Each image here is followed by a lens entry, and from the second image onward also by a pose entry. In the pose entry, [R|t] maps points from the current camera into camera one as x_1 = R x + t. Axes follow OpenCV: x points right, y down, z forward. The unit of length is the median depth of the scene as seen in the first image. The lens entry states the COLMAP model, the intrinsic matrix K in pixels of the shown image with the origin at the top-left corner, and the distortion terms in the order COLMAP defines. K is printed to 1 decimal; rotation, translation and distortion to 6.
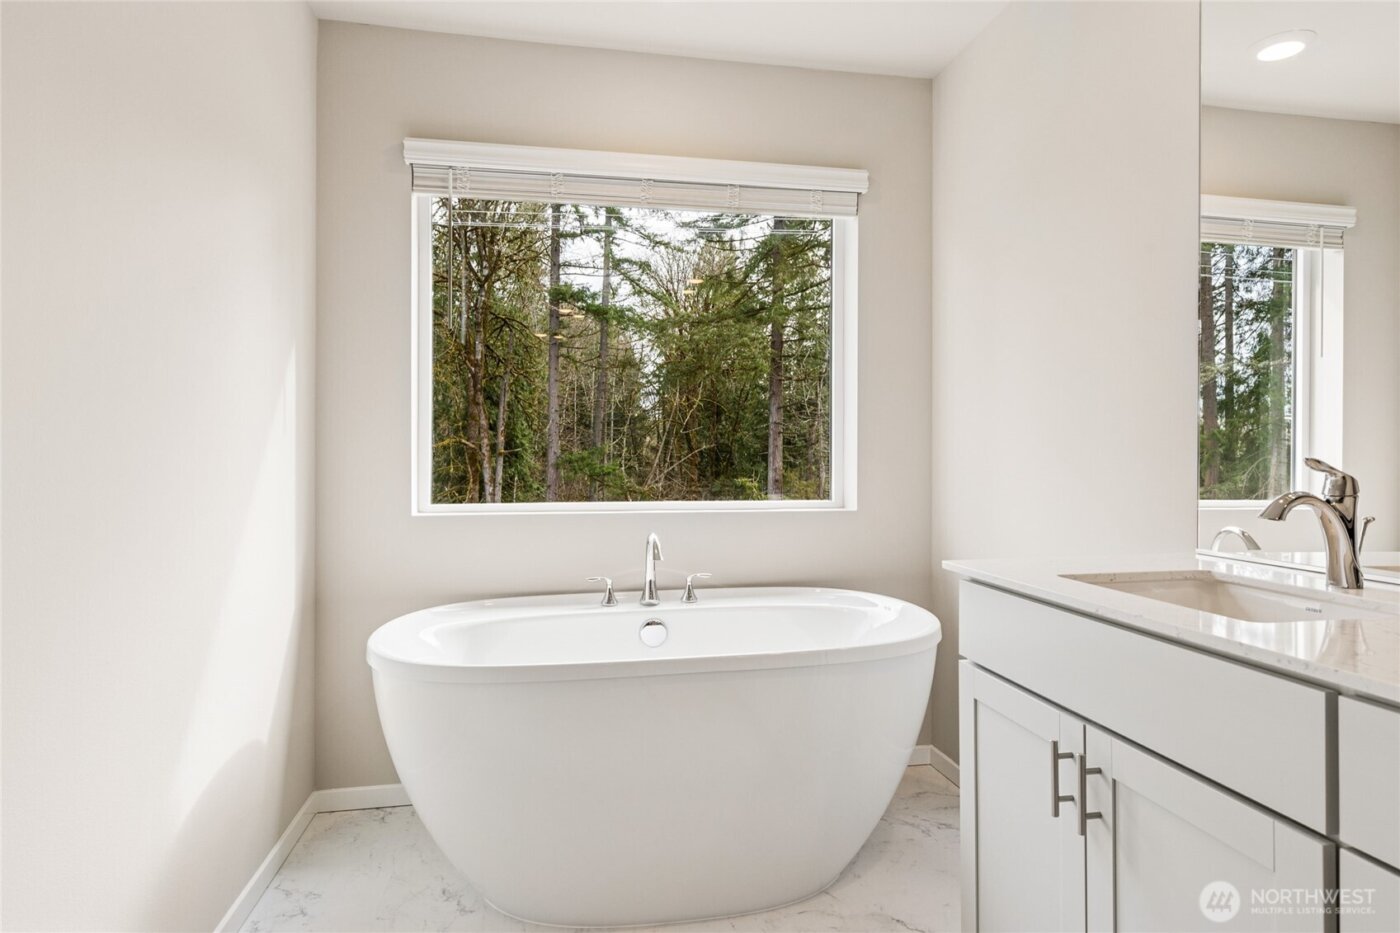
lens RADIAL K [[799.7, 0, 701.2], [0, 799.7, 461.3], [0, 0, 1]] dist [0.011291, 0.000024]
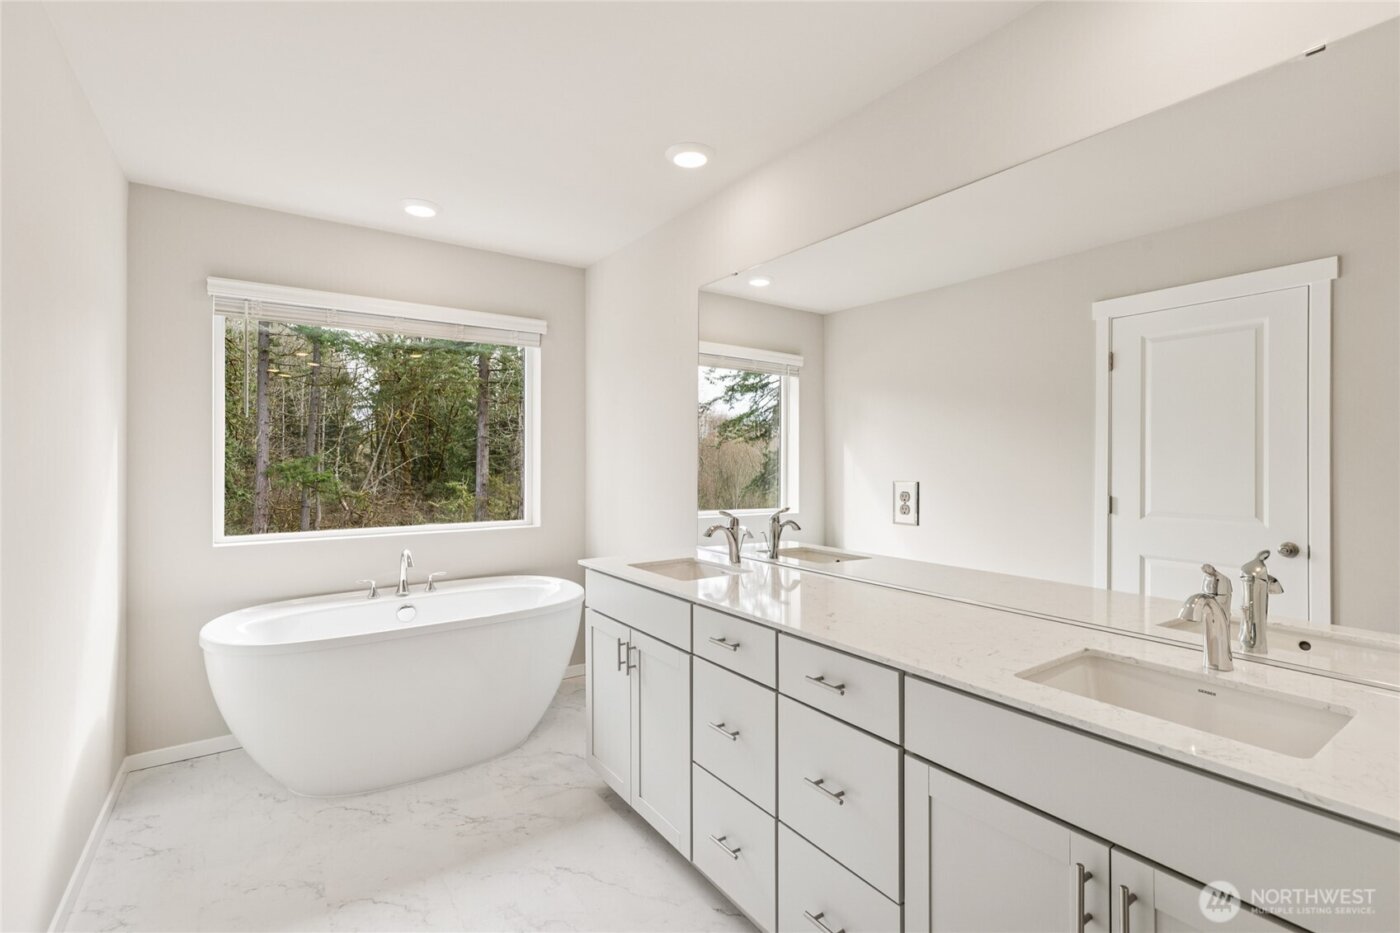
lens RADIAL K [[636.4, 0, 708.6], [0, 636.4, 463.7], [0, 0, 1]] dist [0.010470, -0.001653]
pose [[0.907268, -0.001015, 0.420552, -0.046086], [0.002218, 0.999995, -0.002372, -0.071264], [-0.420548, 0.003085, 0.907265, -0.369347]]
